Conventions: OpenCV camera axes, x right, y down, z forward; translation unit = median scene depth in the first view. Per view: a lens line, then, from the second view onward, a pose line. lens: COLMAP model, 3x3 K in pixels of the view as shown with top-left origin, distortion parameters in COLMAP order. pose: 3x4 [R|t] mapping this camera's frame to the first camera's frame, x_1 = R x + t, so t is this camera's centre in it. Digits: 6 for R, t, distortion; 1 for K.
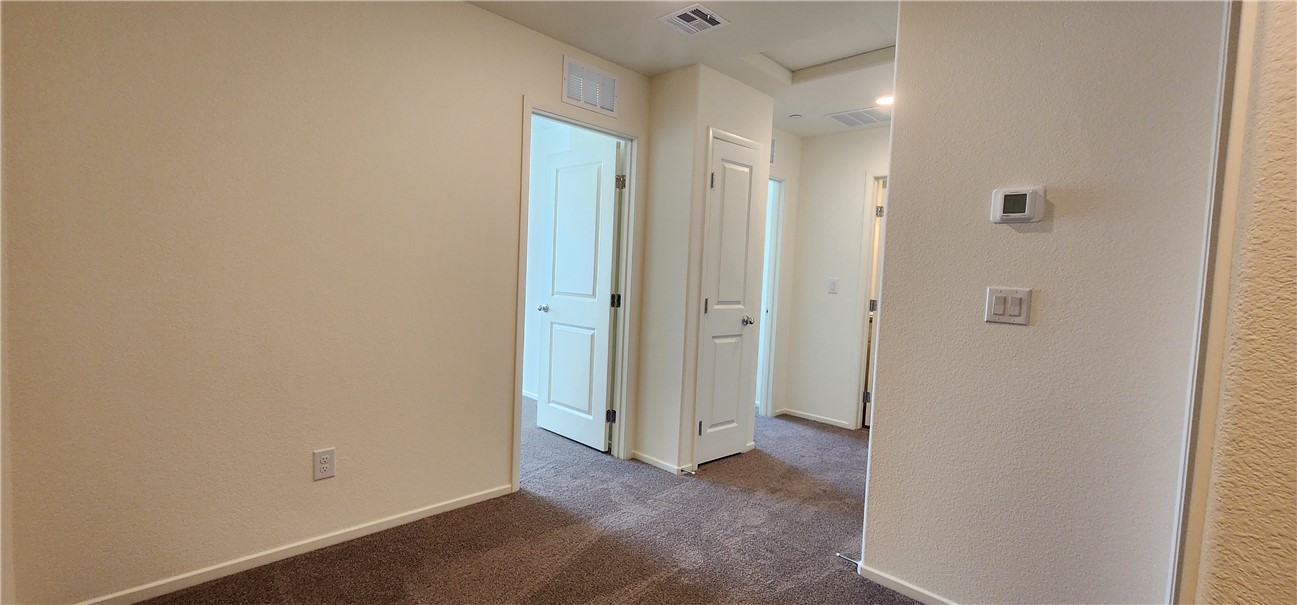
lens RADIAL K [[533.2, 0, 643.5], [0, 533.2, 300.5], [0, 0, 1]] dist [0.001594, 0.000299]
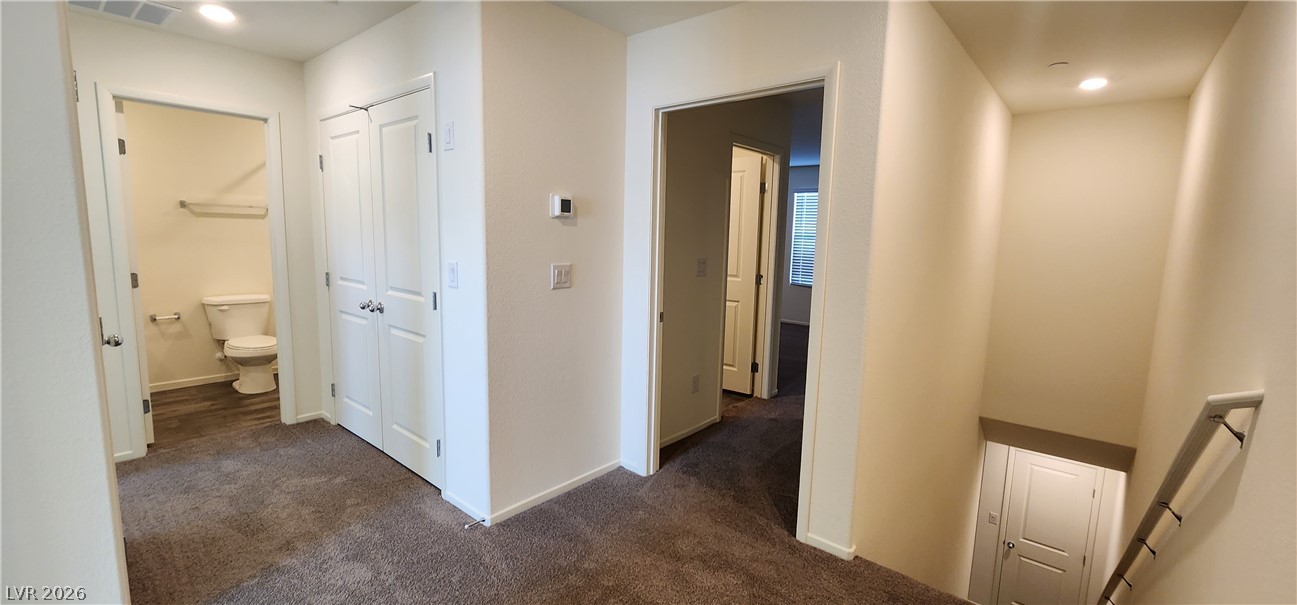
lens RADIAL K [[533.2, 0, 643.5], [0, 533.2, 300.5], [0, 0, 1]] dist [0.001594, 0.000299]
pose [[-0.069136, -0.180307, 0.981178, -0.764530], [0.023795, 0.982953, 0.182310, -0.183890], [-0.997323, 0.035952, -0.063667, 0.873486]]
